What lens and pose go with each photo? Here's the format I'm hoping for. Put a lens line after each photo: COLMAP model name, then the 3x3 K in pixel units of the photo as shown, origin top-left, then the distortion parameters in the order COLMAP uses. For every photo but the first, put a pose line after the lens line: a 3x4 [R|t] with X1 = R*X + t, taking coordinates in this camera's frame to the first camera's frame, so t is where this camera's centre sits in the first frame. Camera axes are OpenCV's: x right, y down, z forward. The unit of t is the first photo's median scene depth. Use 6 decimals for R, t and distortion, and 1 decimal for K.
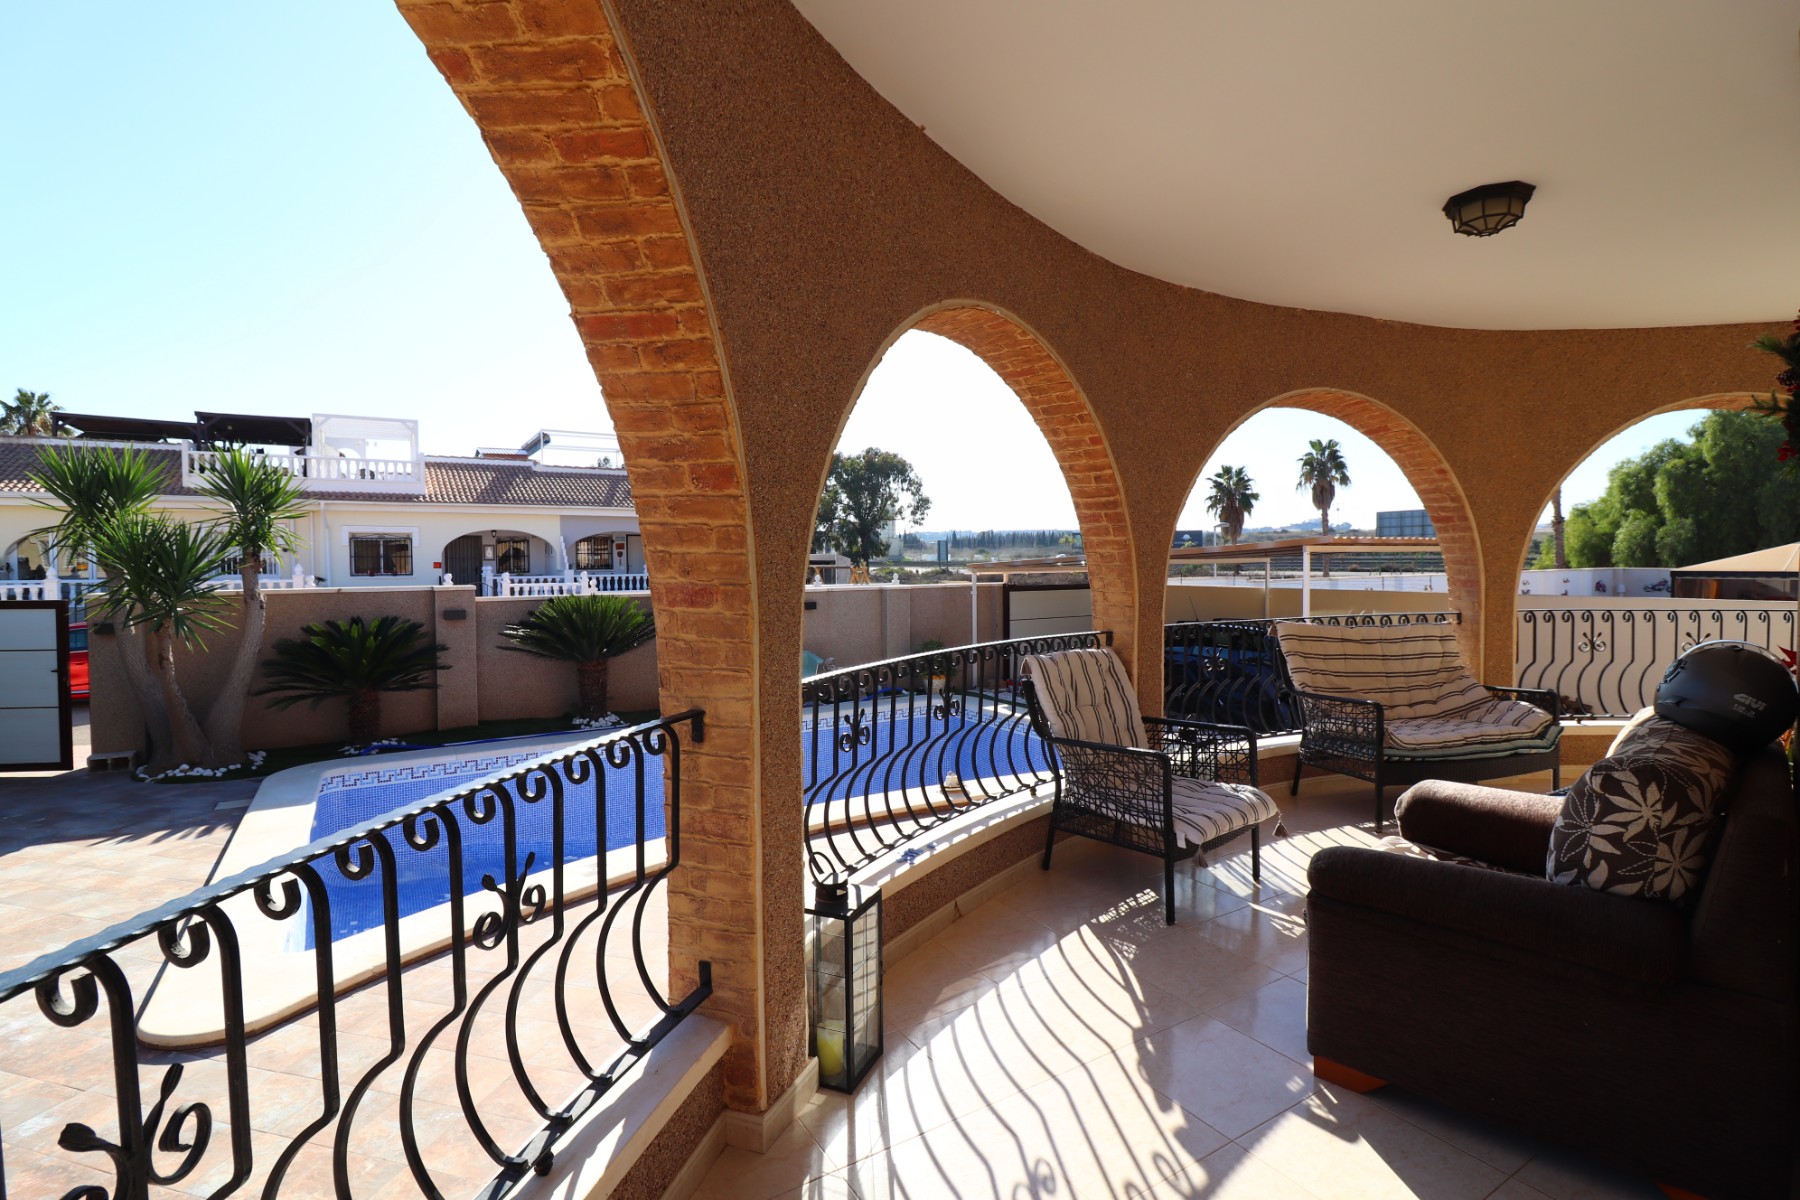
lens RADIAL K [[835.3, 0, 895.4], [0, 835.3, 581.2], [0, 0, 1]] dist [-0.000616, -0.012002]
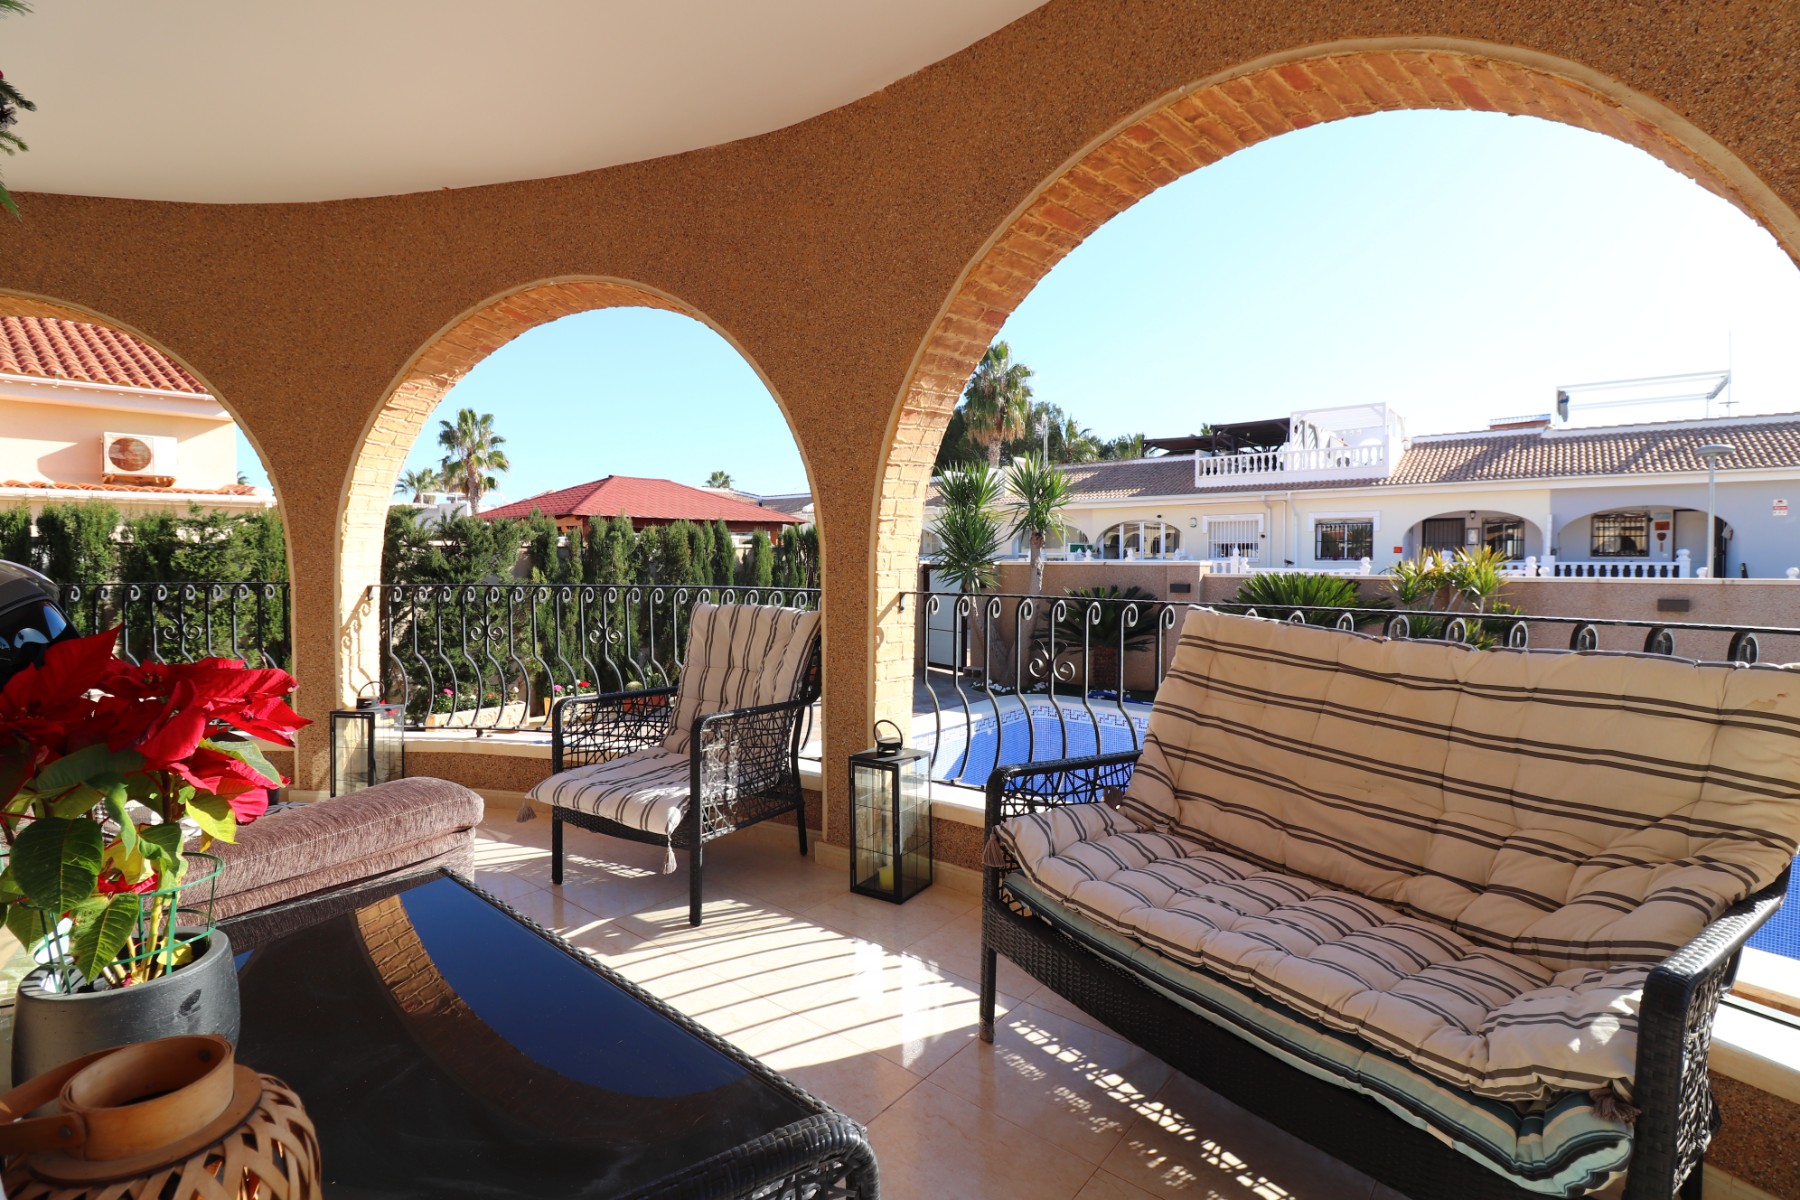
lens RADIAL K [[839.7, 0, 901.4], [0, 839.7, 582.5], [0, 0, 1]] dist [-0.001545, -0.000169]
pose [[0.332747, 0.035768, -0.942338, 1.045085], [-0.025444, 0.999257, 0.028945, 0.029209], [0.942673, 0.014346, 0.333410, 0.820479]]
